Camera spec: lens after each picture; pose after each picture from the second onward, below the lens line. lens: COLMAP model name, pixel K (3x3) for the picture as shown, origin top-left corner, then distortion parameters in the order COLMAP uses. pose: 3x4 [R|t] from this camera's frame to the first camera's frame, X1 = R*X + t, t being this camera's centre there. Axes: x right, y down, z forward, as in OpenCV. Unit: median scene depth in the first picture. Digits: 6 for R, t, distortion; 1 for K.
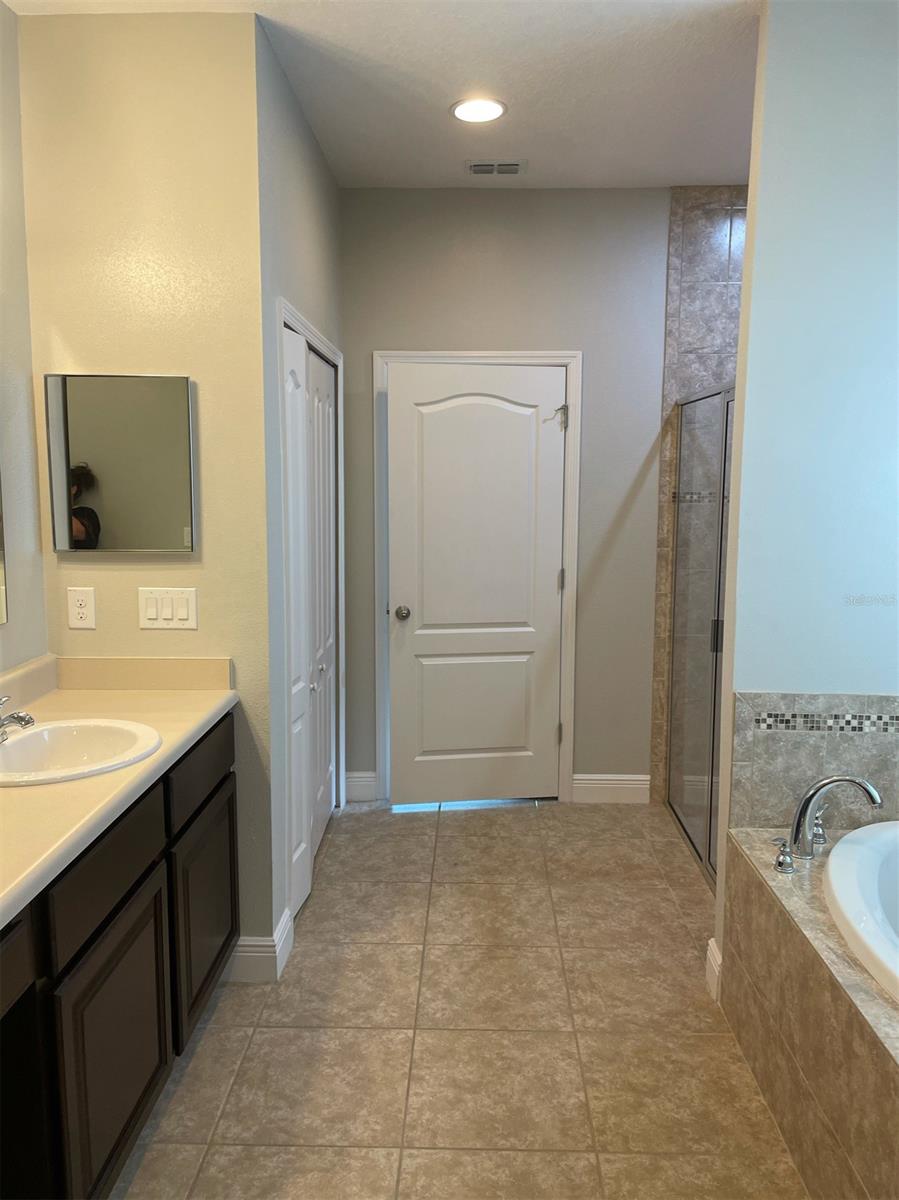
lens RADIAL K [[907.8, 0, 445.6], [0, 907.8, 603.5], [0, 0, 1]] dist [0.071190, -0.091160]
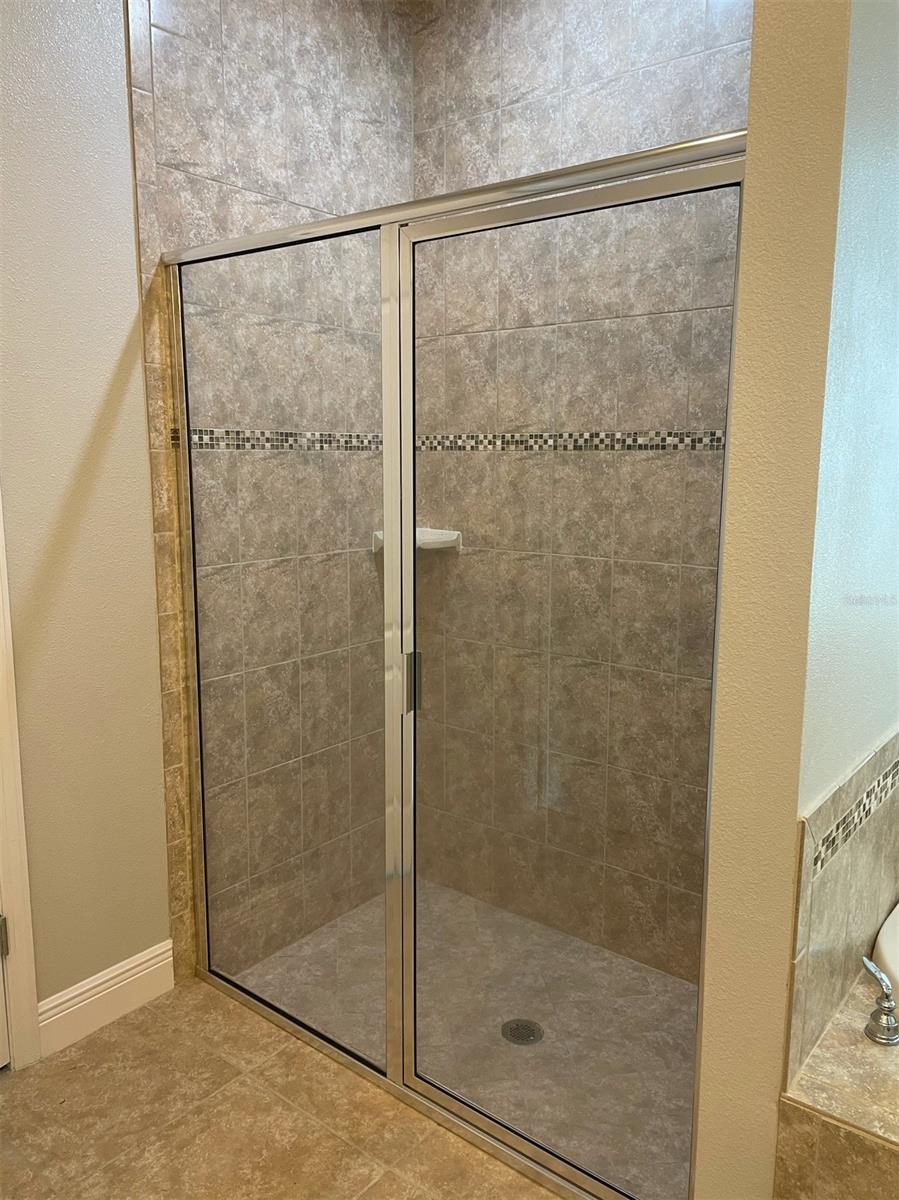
lens RADIAL K [[907.8, 0, 449.6], [0, 907.8, 594.9], [0, 0, 1]] dist [0.071190, -0.091160]
pose [[0.602955, -0.131375, 0.786884, -0.094891], [0.116140, 0.990295, 0.076342, -0.047019], [-0.789276, 0.045358, 0.612361, 0.547790]]
